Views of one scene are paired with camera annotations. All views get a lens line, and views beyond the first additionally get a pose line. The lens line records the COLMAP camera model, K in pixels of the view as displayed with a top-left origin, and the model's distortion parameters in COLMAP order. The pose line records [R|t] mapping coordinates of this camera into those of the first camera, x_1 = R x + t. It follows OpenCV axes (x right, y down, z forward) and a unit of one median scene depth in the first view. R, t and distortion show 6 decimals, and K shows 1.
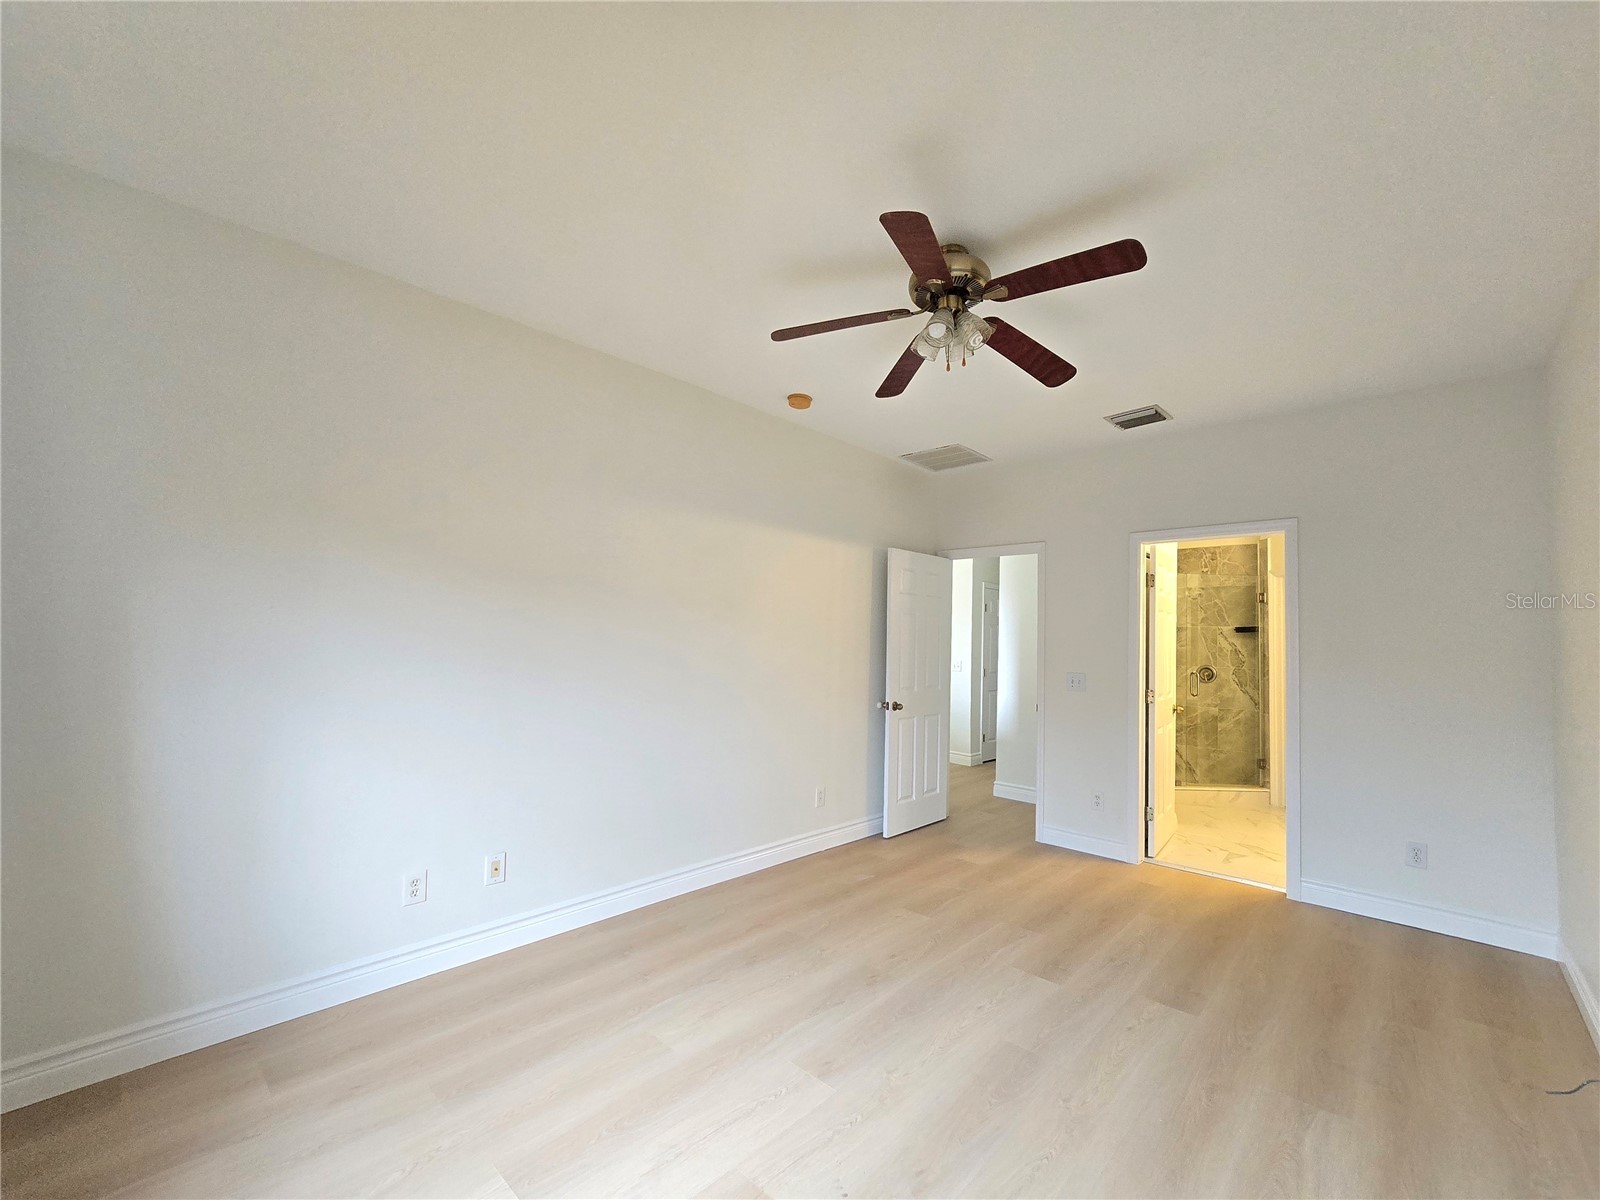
lens RADIAL K [[660.9, 0, 809.7], [0, 660.9, 615.1], [0, 0, 1]] dist [-0.016895, 0.009898]
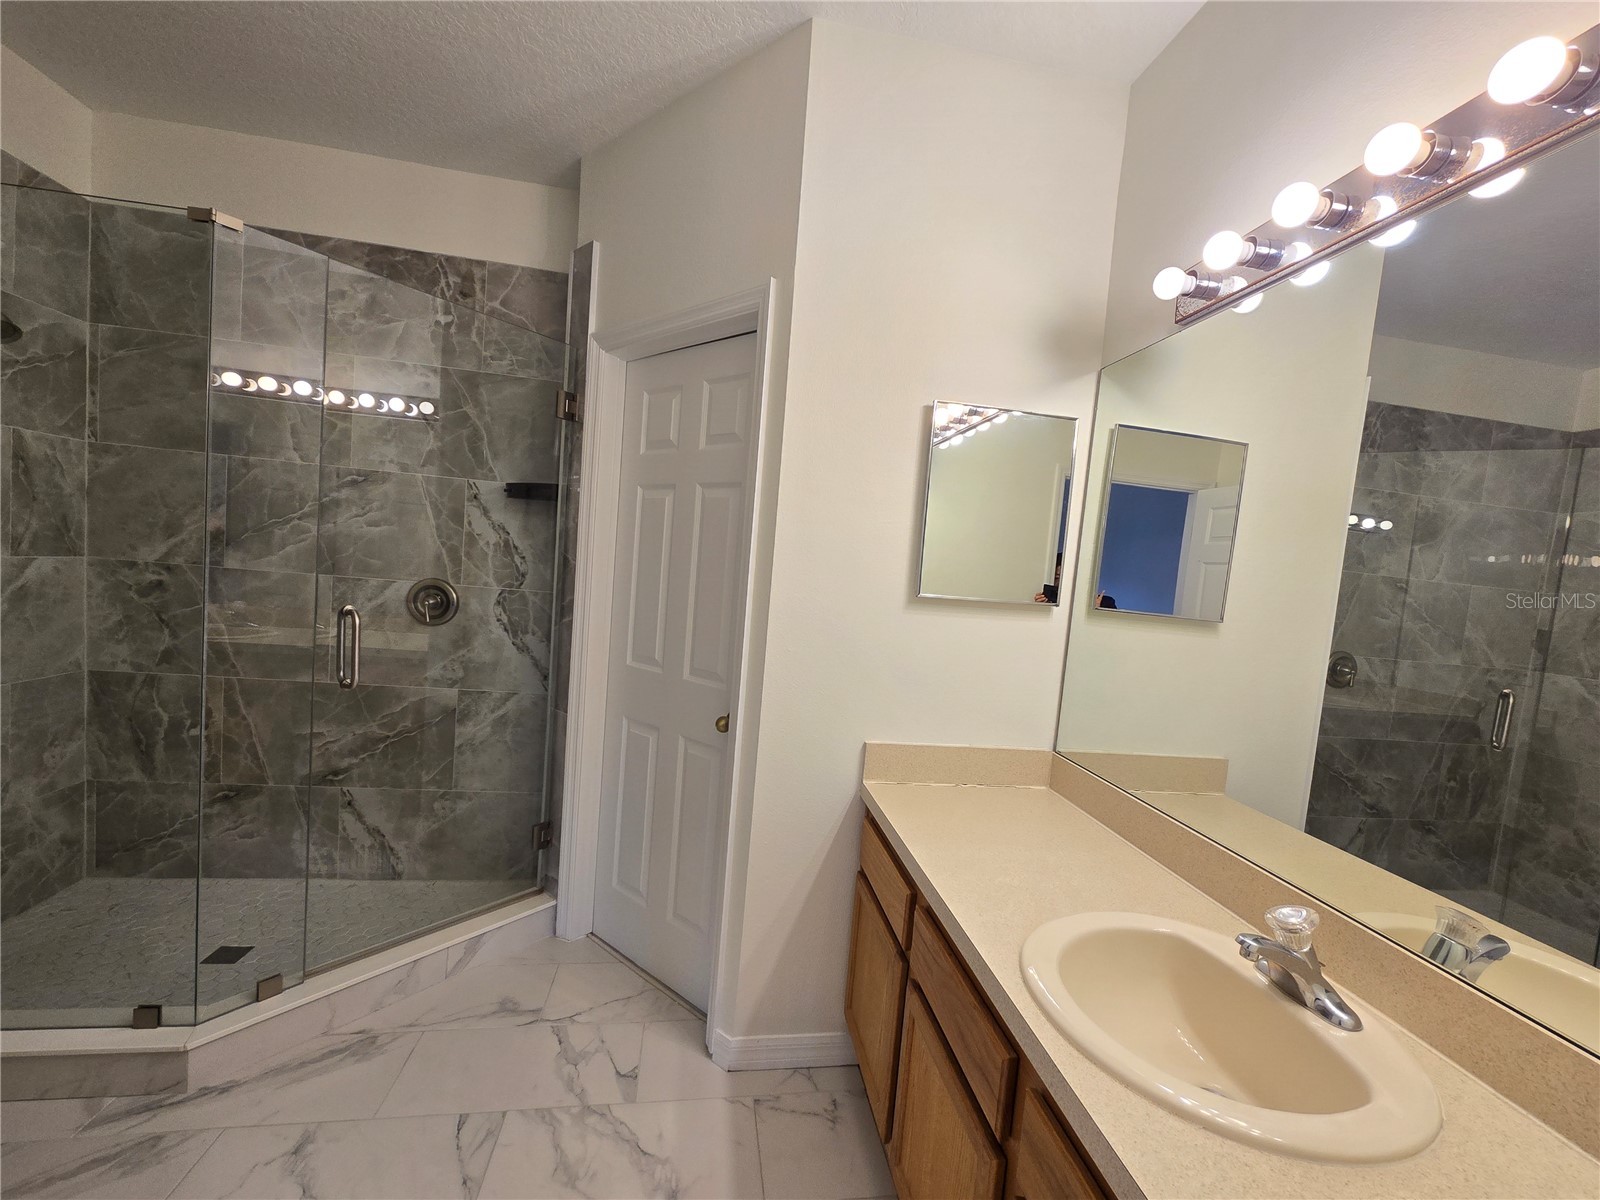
lens RADIAL K [[660.9, 0, 809.7], [0, 660.9, 615.1], [0, 0, 1]] dist [-0.016895, 0.009898]
pose [[0.610277, -0.030078, 0.791617, 0.444106], [-0.105347, 0.987322, 0.118729, 0.029597], [-0.785152, -0.155852, 0.599371, 0.612771]]
